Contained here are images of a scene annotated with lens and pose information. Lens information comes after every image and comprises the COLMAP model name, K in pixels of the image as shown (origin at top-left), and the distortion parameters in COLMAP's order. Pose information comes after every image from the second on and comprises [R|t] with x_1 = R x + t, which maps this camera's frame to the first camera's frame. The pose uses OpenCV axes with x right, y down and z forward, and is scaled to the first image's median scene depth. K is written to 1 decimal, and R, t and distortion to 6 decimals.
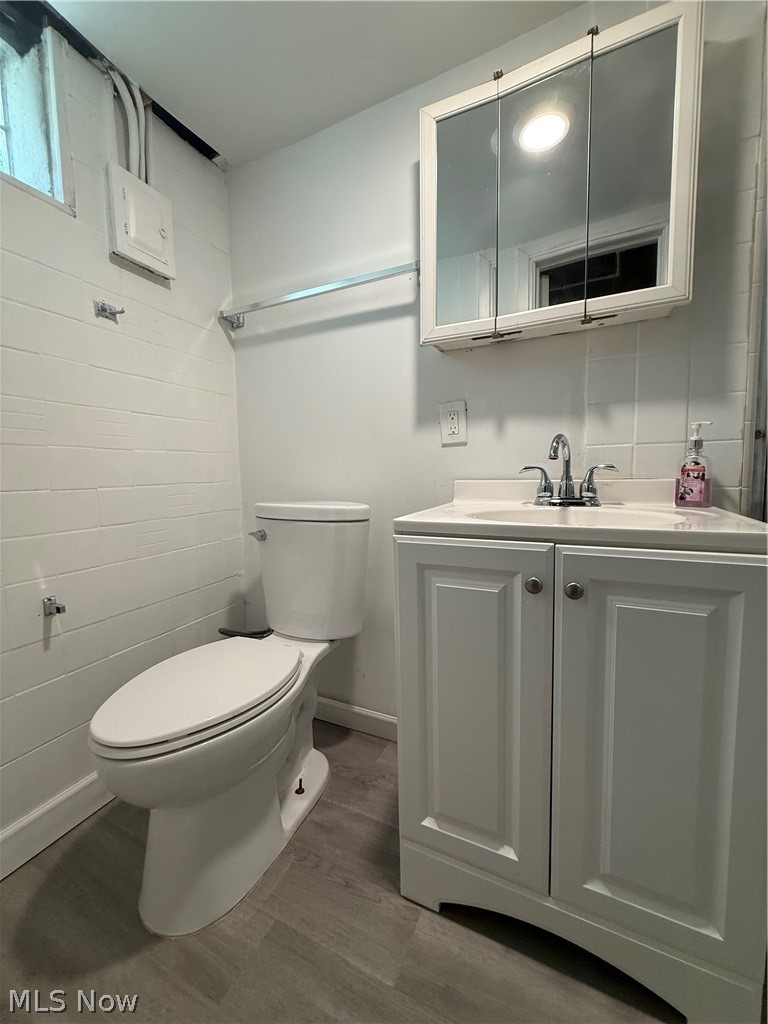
lens RADIAL K [[405.7, 0, 381.1], [0, 405.7, 508.8], [0, 0, 1]] dist [-0.001693, -0.000209]
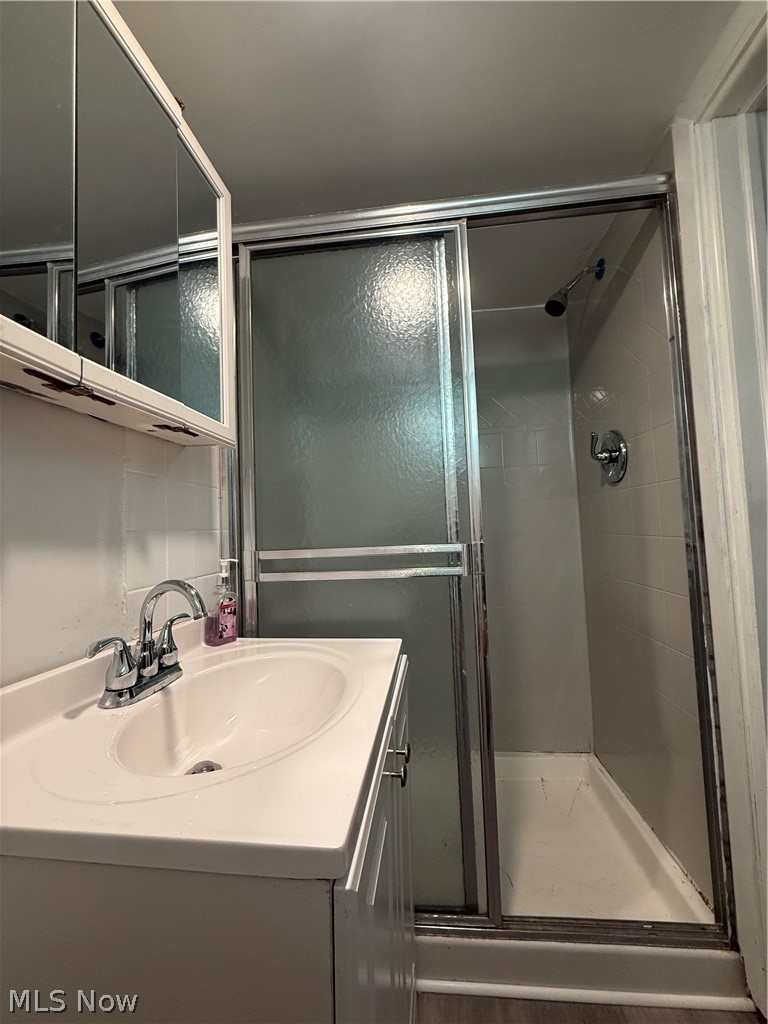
lens RADIAL K [[405.7, 0, 388.5], [0, 405.7, 509.3], [0, 0, 1]] dist [-0.001693, -0.000209]
pose [[-0.336425, 0.084275, 0.937932, -0.339476], [0.130243, 0.990580, -0.042289, -0.239448], [-0.932660, 0.107932, -0.344232, 0.942714]]
